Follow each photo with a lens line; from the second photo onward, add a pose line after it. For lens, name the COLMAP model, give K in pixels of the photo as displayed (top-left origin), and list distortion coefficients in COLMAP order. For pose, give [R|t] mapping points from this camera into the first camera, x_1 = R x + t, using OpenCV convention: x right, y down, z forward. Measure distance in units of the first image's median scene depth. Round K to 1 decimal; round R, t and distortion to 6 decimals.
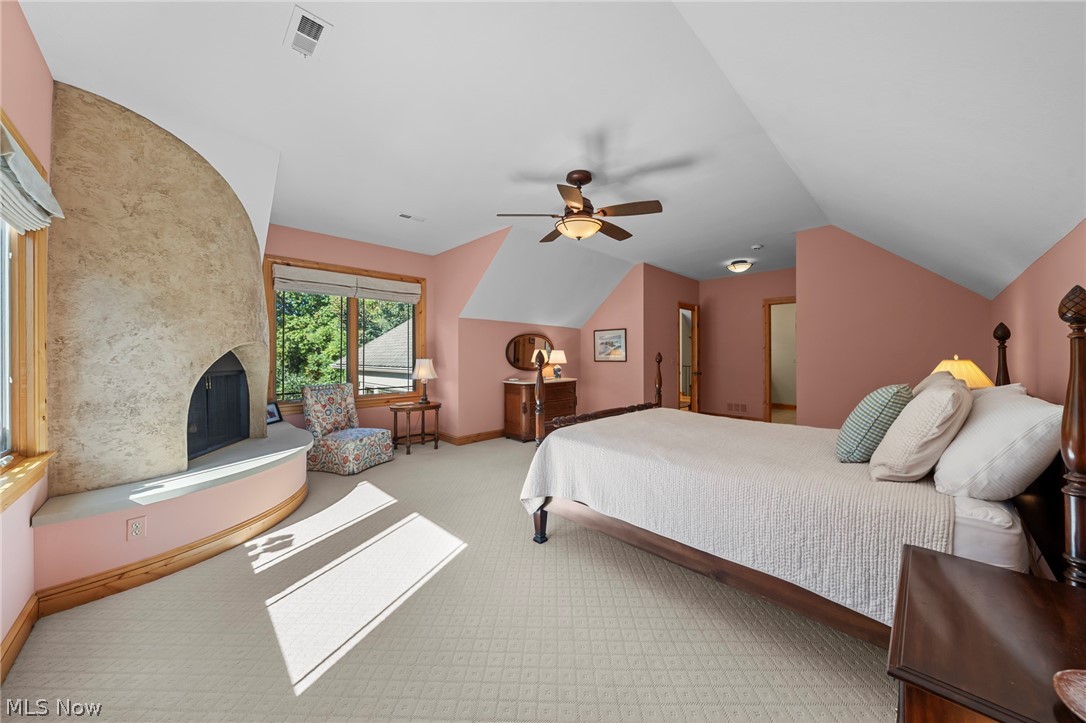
lens RADIAL K [[367.3, 0, 543.6], [0, 367.3, 358.6], [0, 0, 1]] dist [-0.005422, 0.000025]
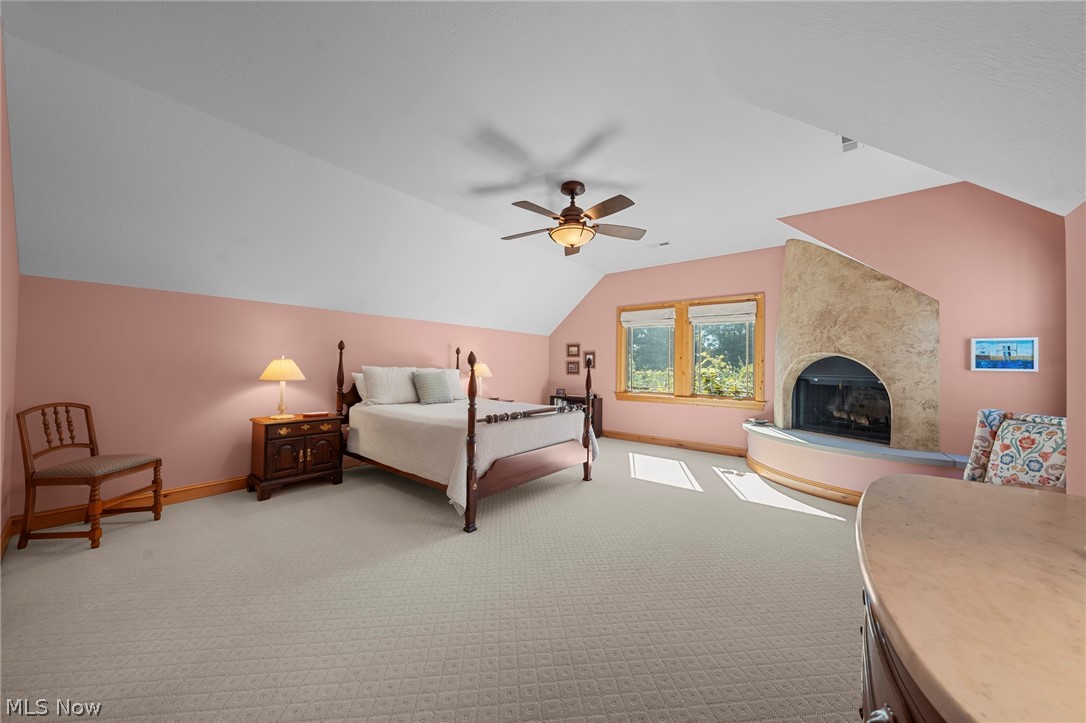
lens RADIAL K [[367.3, 0, 542.9], [0, 367.3, 360.4], [0, 0, 1]] dist [-0.005422, 0.000025]
pose [[-0.992283, -0.014029, -0.123198, 0.354823], [-0.013554, 0.999897, -0.004694, 0.000989], [0.123251, -0.002988, -0.992371, 2.296892]]
